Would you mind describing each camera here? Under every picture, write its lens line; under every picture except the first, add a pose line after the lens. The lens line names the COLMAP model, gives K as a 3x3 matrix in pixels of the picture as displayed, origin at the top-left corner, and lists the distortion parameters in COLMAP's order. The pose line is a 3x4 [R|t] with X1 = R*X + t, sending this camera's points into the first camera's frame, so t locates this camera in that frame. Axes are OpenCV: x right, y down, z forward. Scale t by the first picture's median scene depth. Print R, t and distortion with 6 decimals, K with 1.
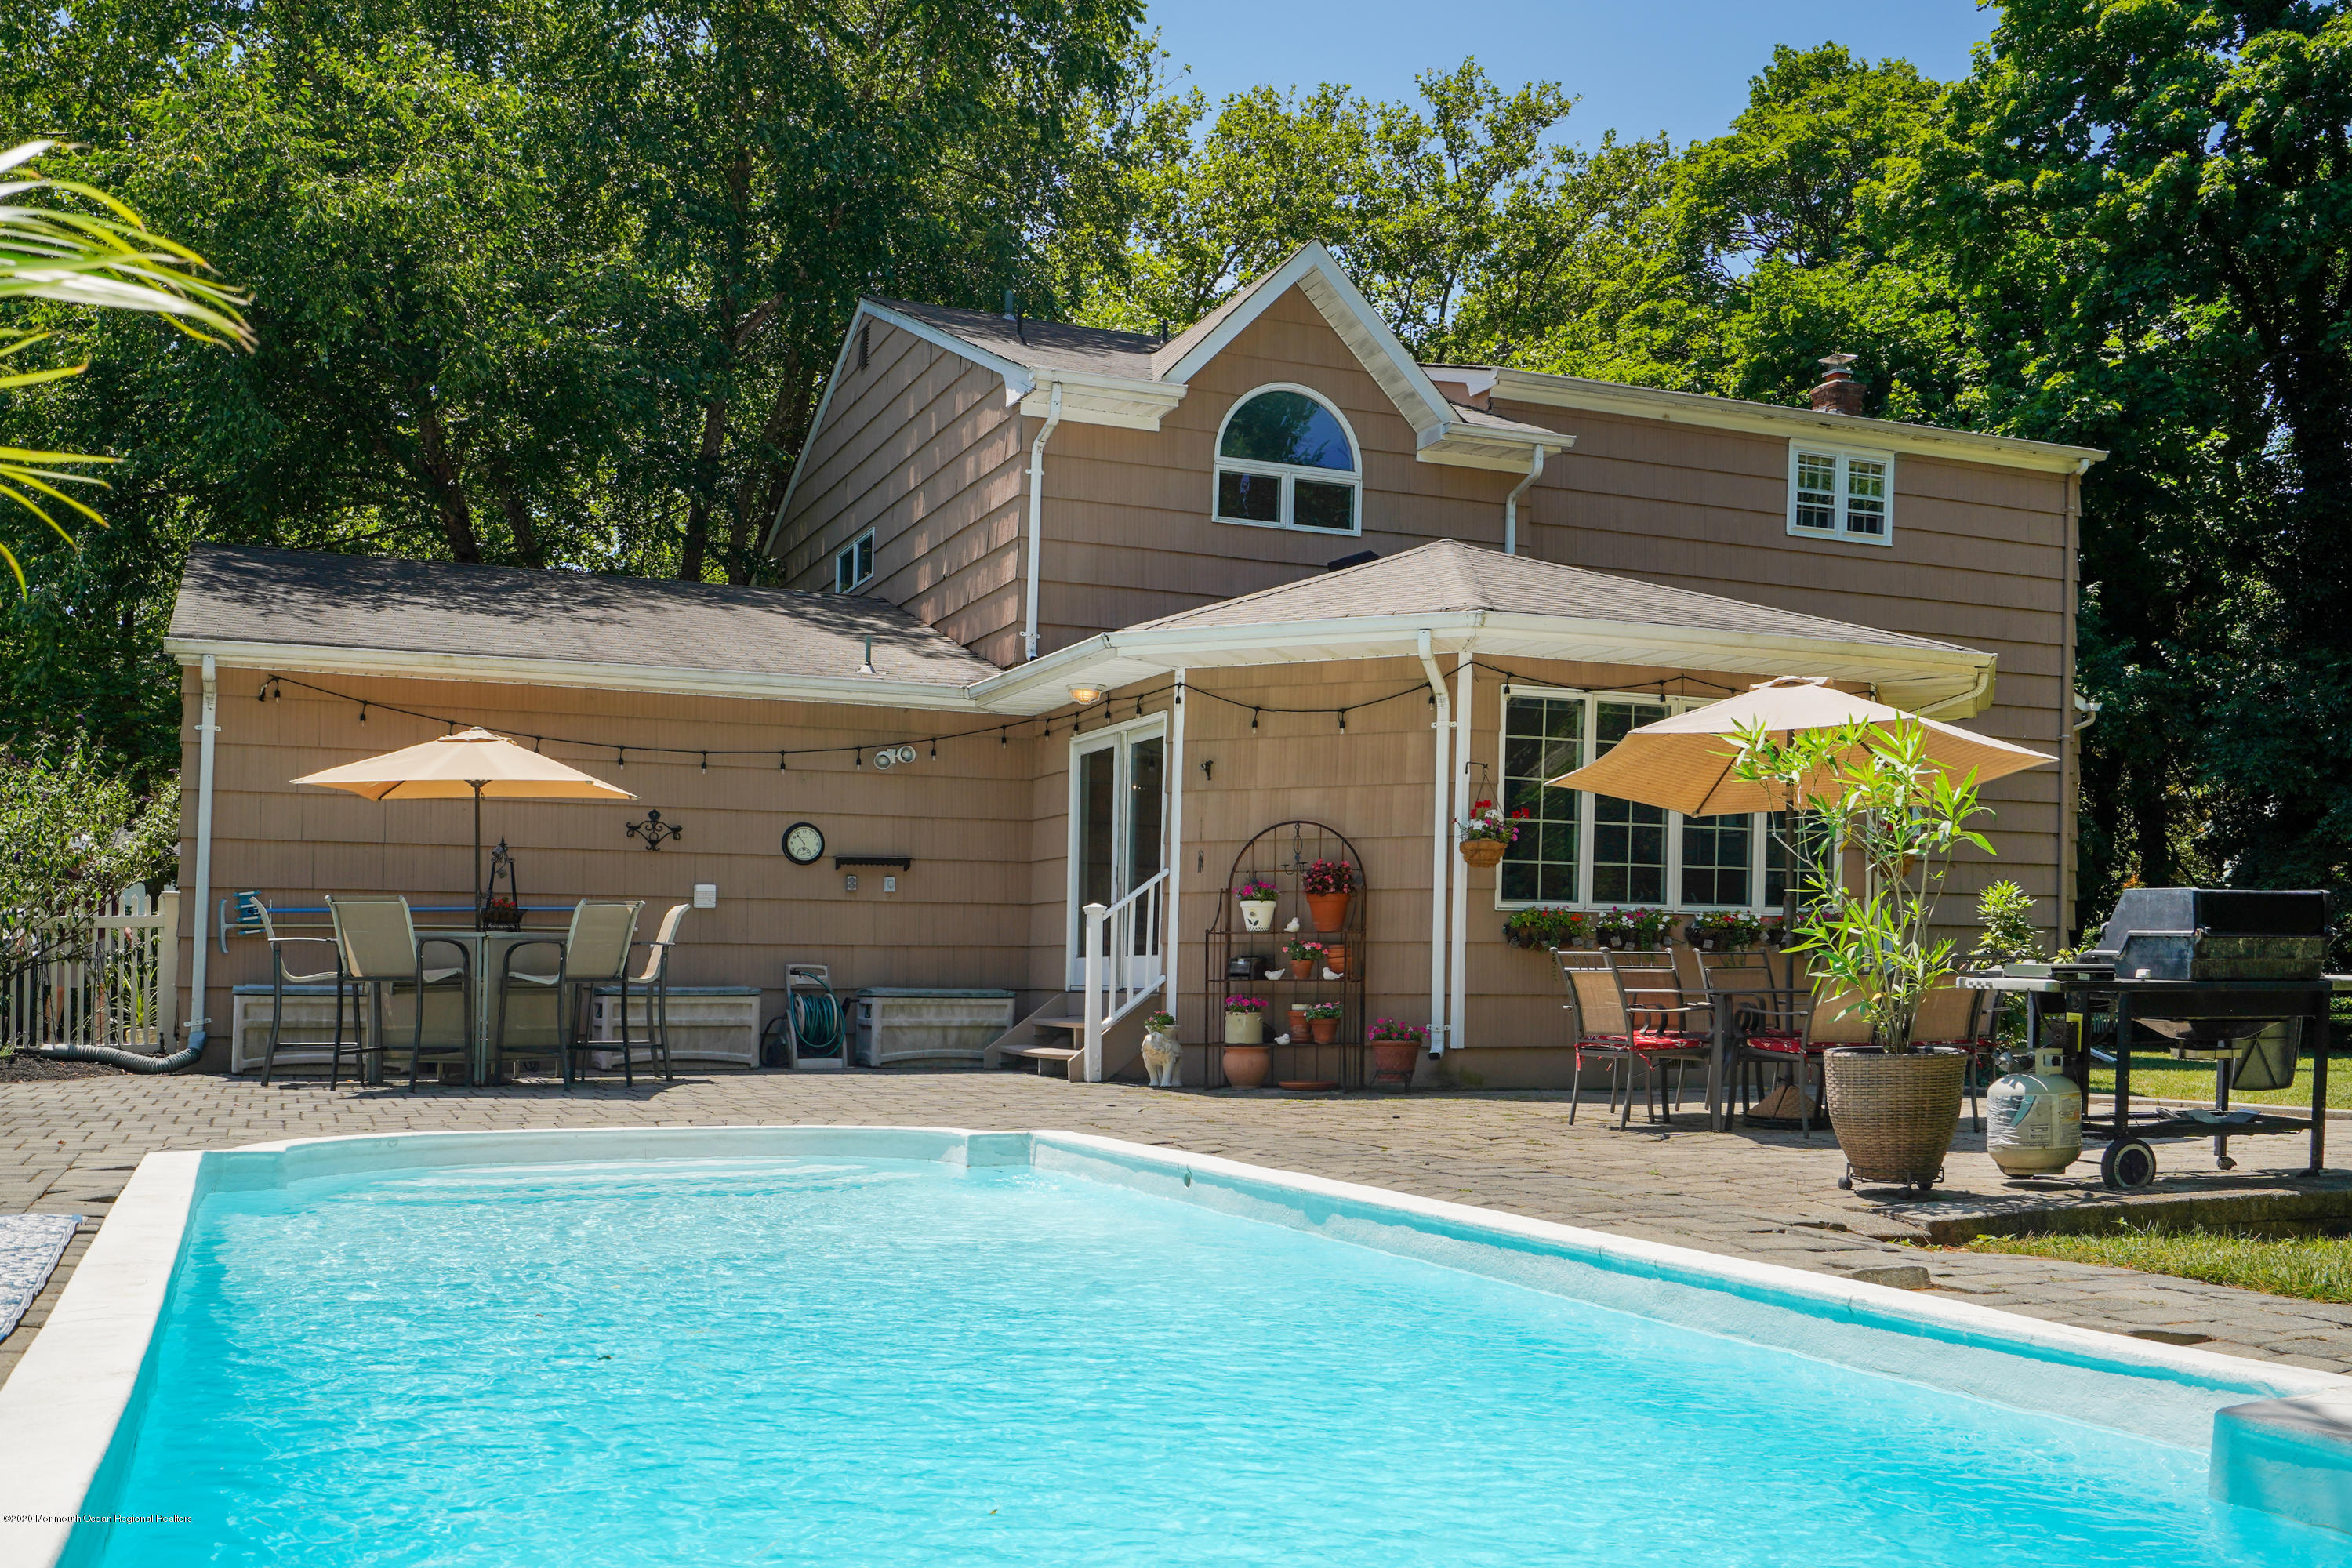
lens RADIAL K [[2165.4, 0, 1065.1], [0, 2165.4, 1058.2], [0, 0, 1]] dist [0.005875, -0.011877]
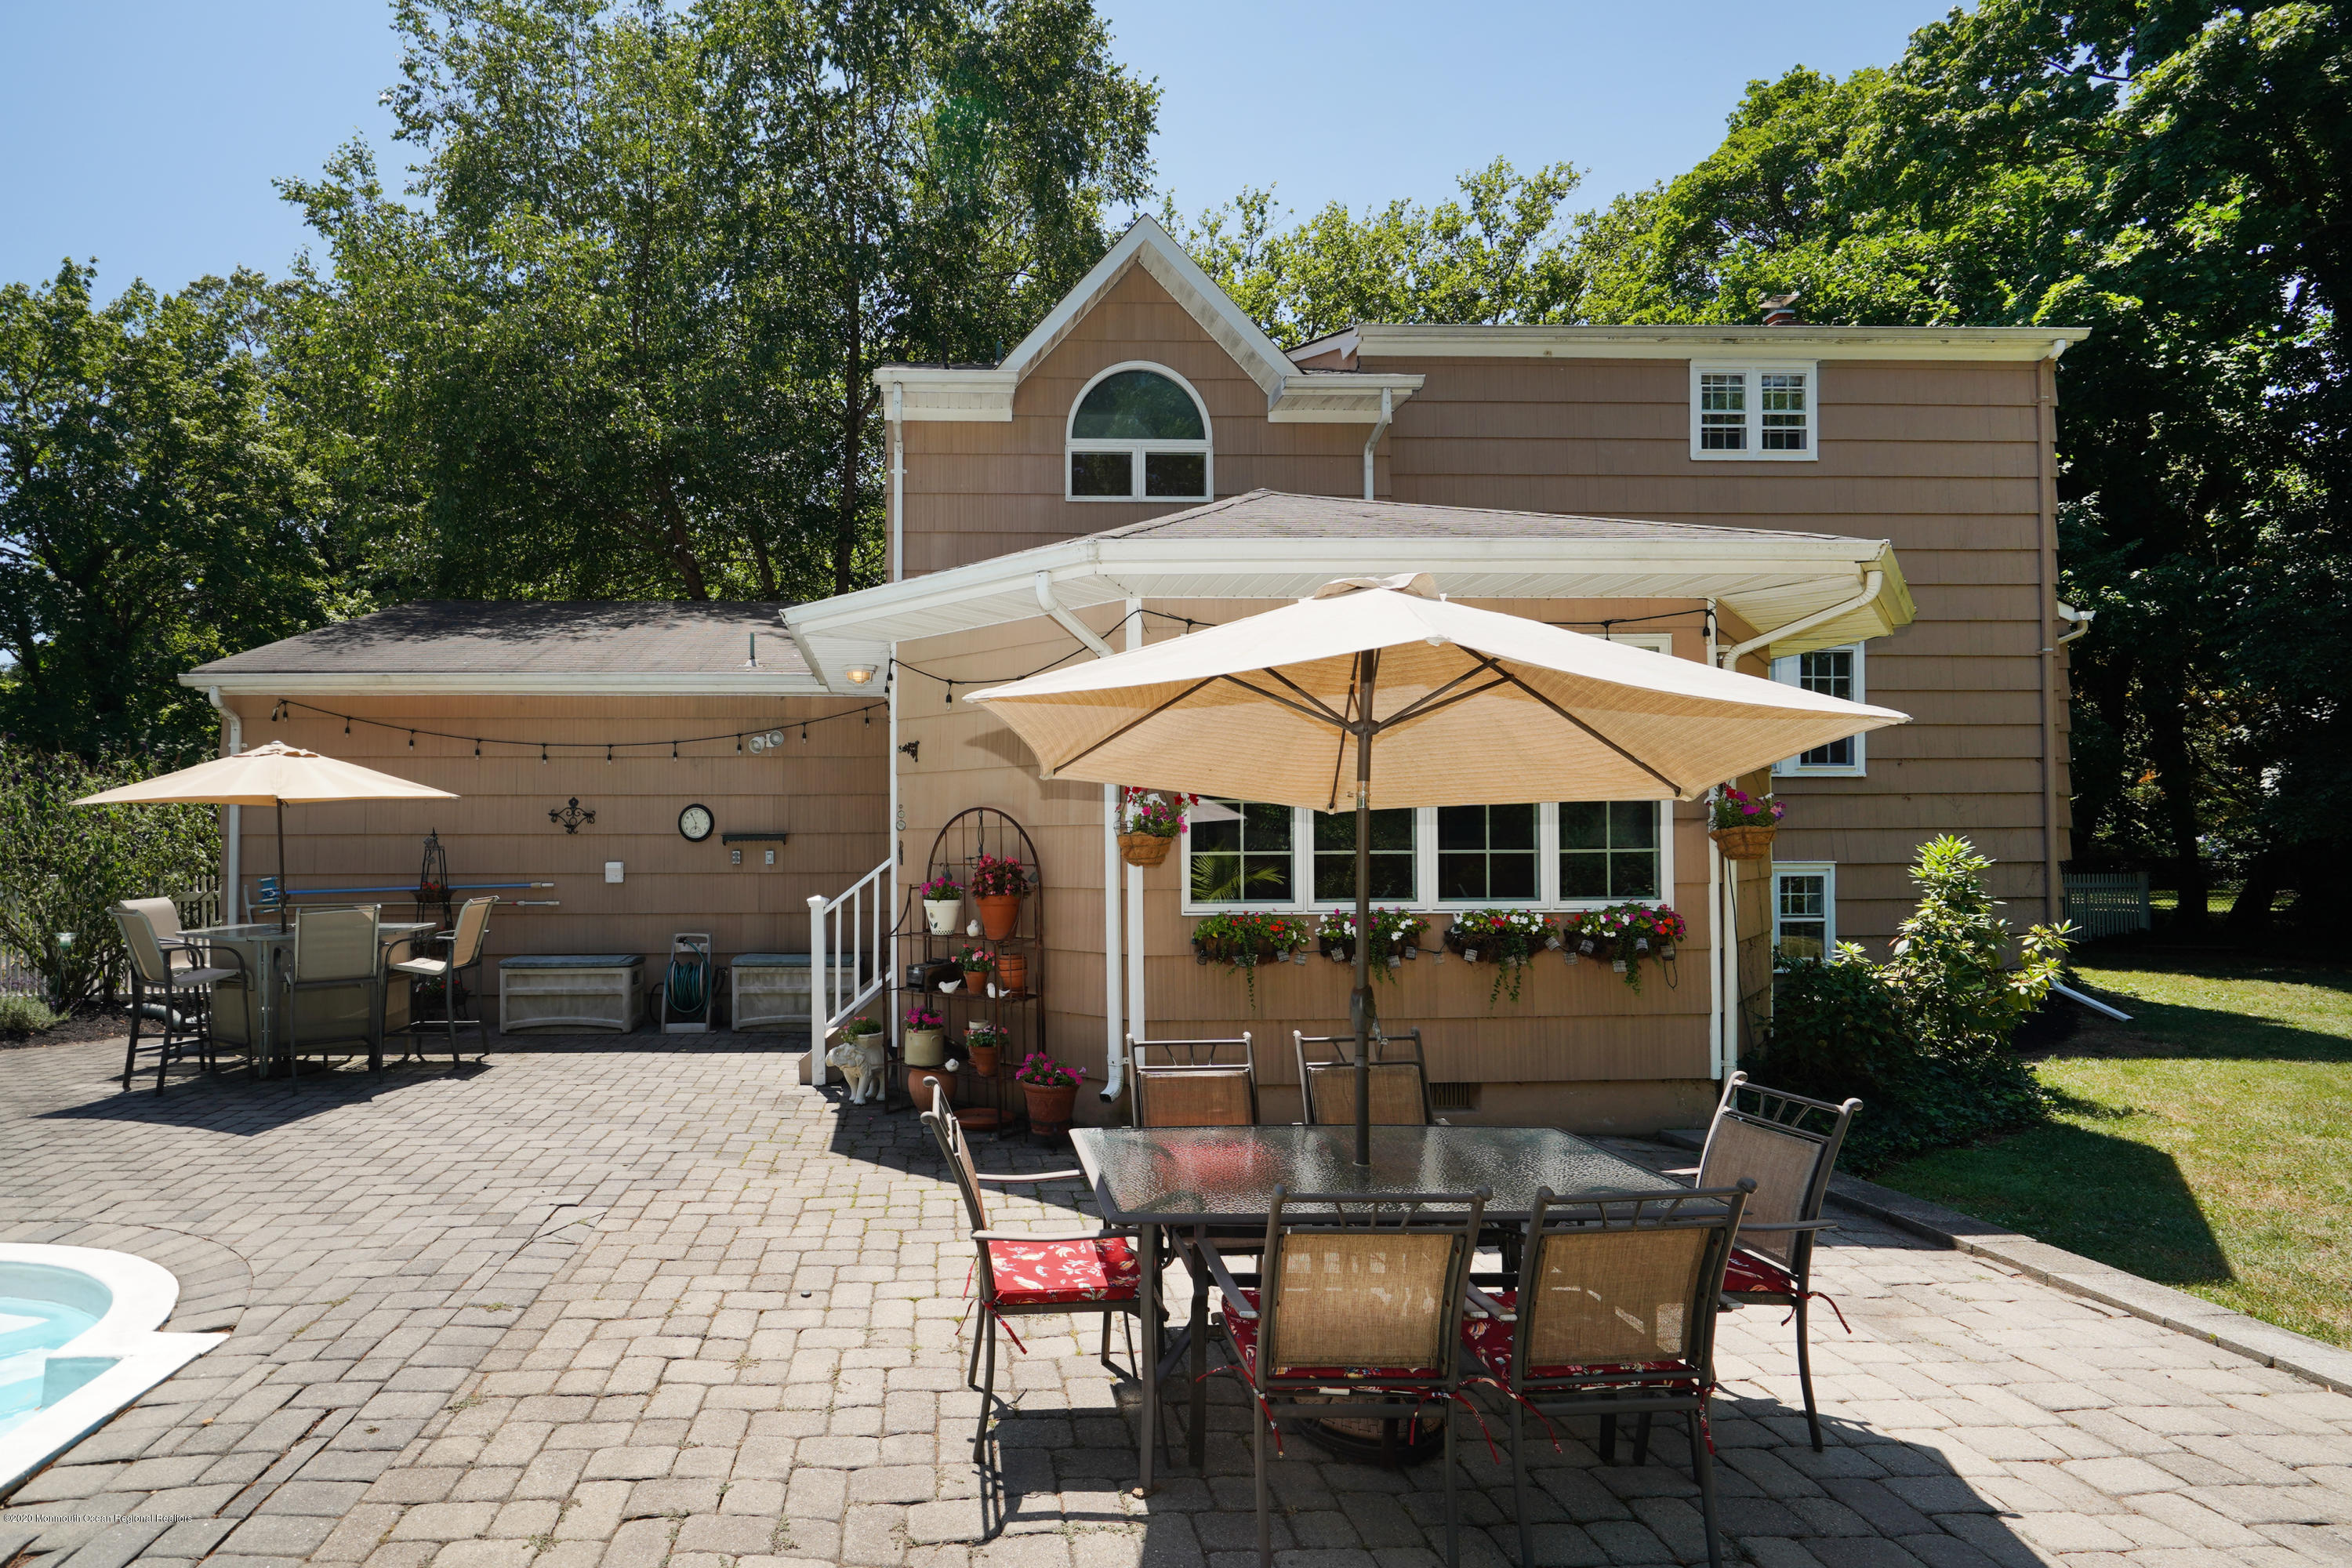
lens RADIAL K [[1281.1, 0, 992.5], [0, 1281.1, 851.9], [0, 0, 1]] dist [0.000071, 0.001874]
pose [[0.961003, -0.023633, -0.275526, 0.202066], [0.015566, 0.999385, -0.031427, -0.059972], [0.276099, 0.025912, 0.960780, 0.403191]]
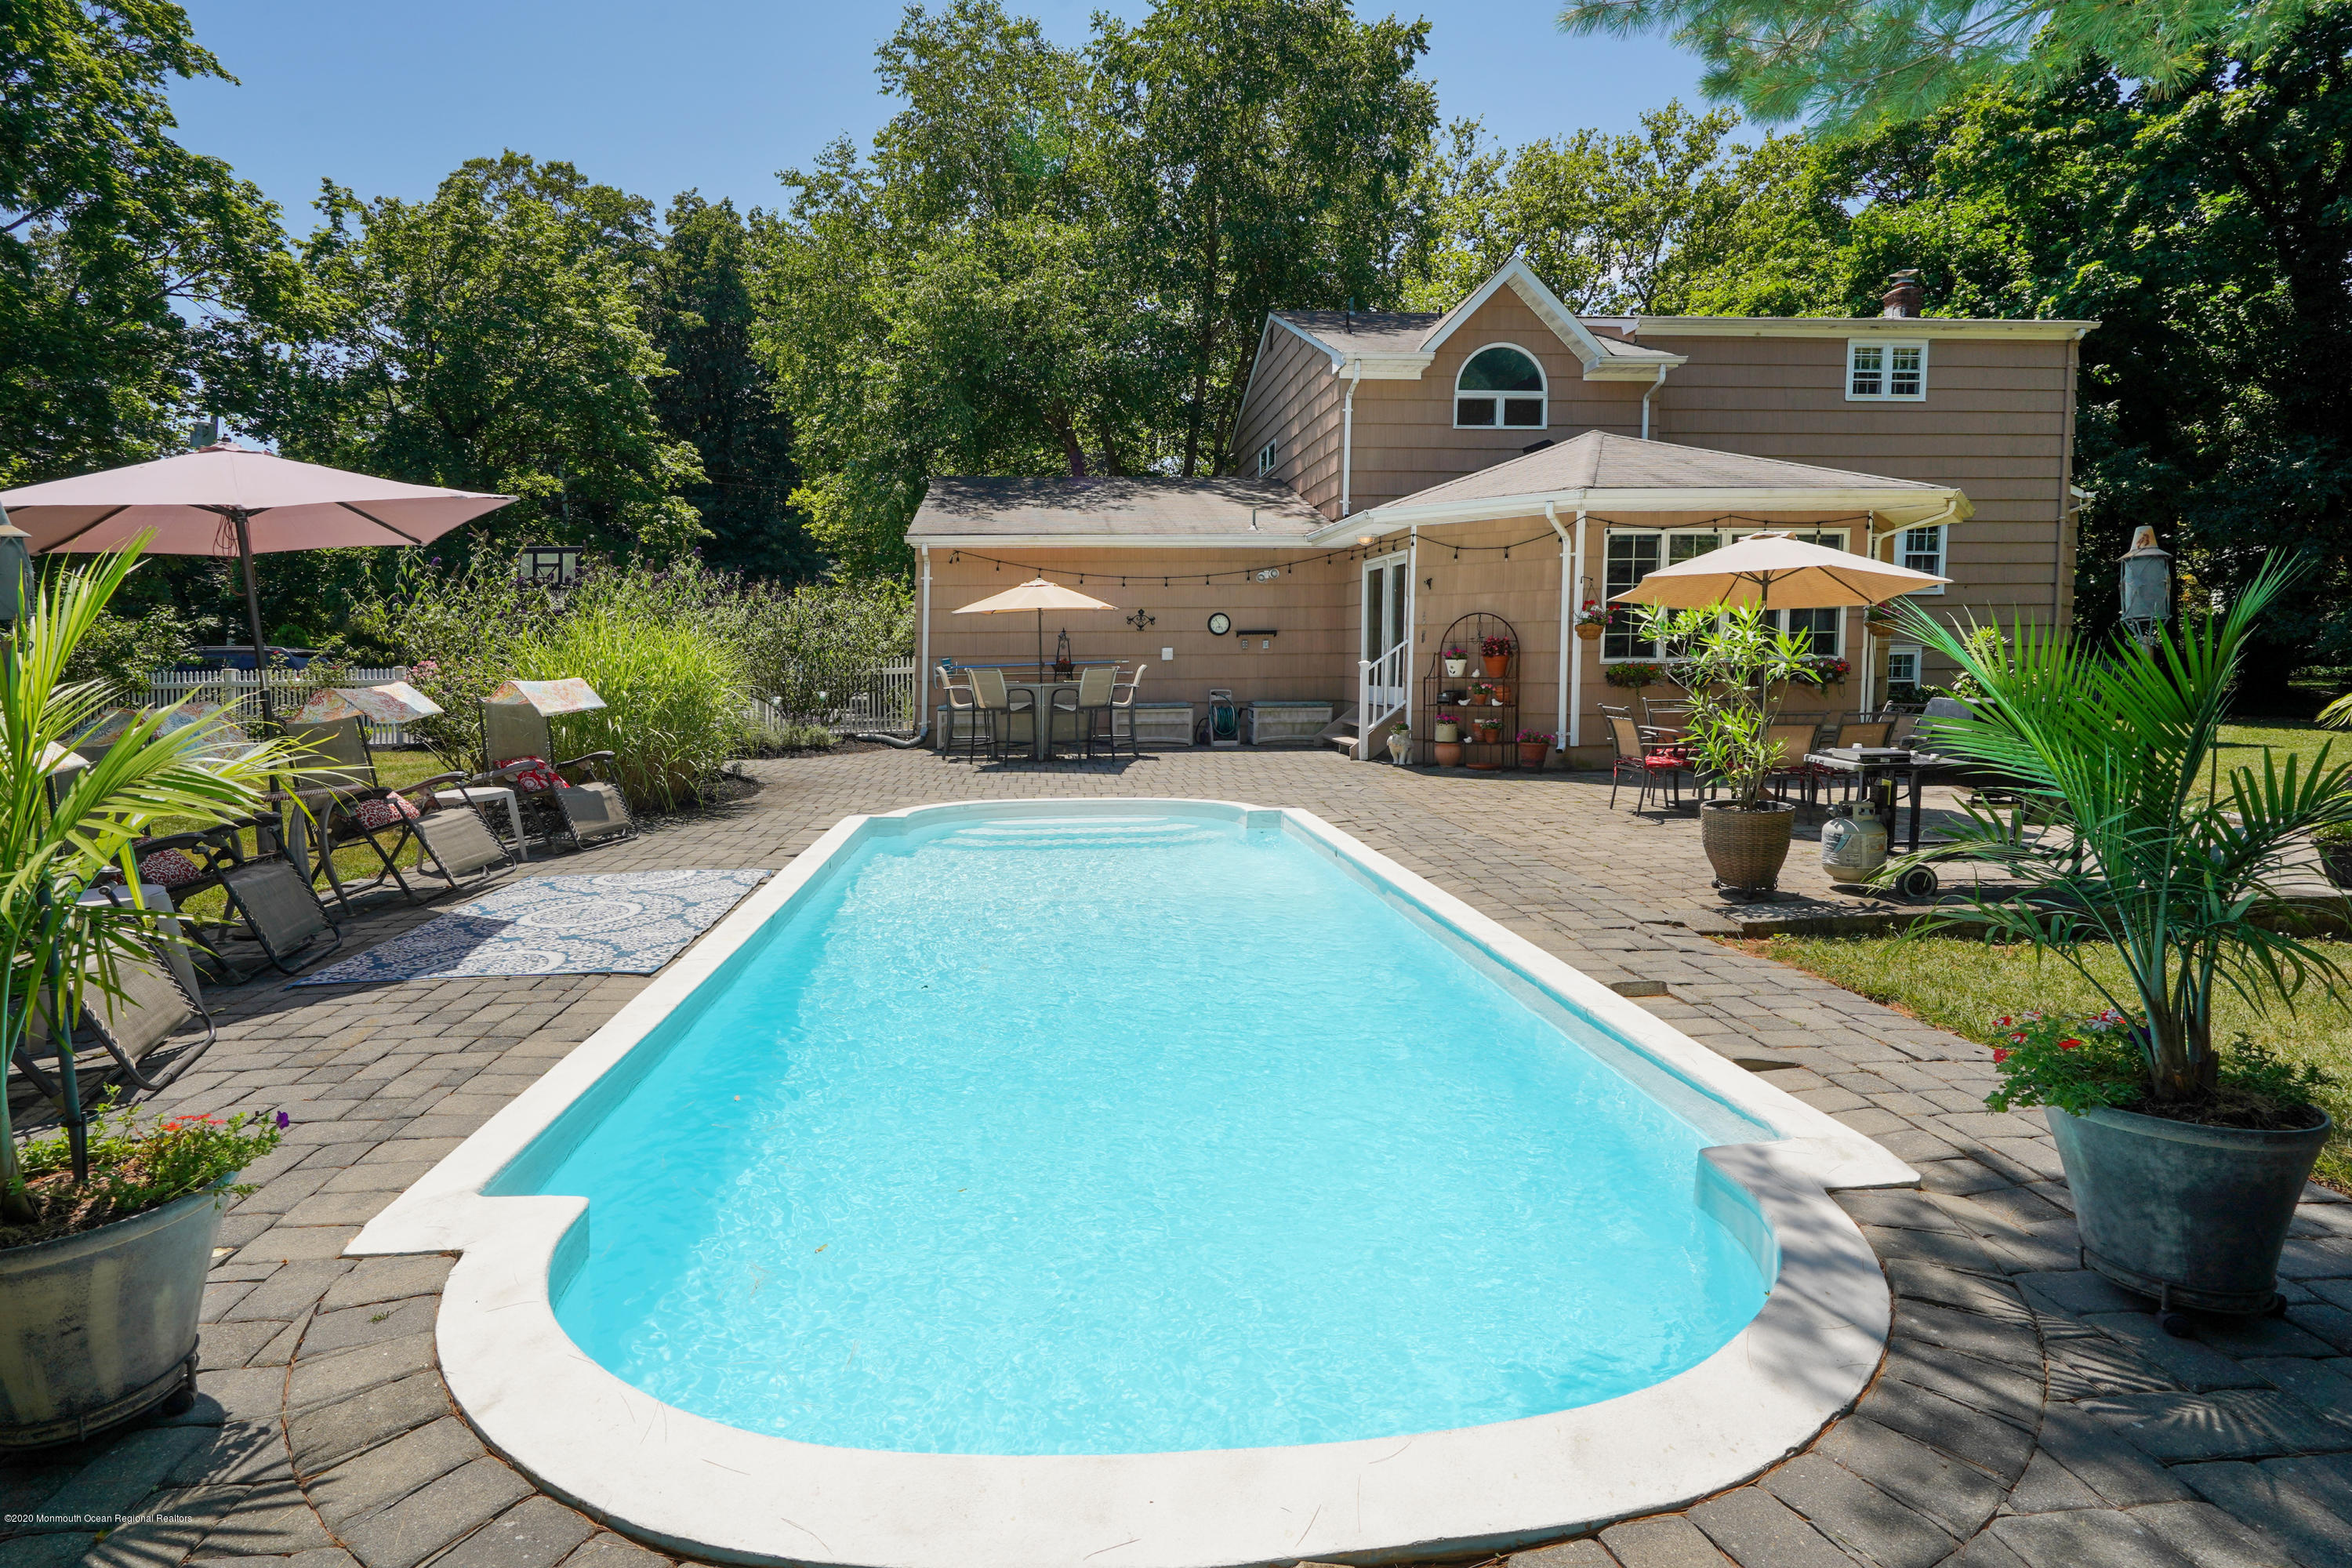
lens RADIAL K [[1155.0, 0, 1056.4], [0, 1155.0, 751.1], [0, 0, 1]] dist [-0.001658, 0.001428]
pose [[0.944132, 0.001849, -0.329561, 0.073651], [0.014222, 0.998824, 0.046348, -0.037104], [0.329259, -0.048445, 0.942996, 0.009286]]
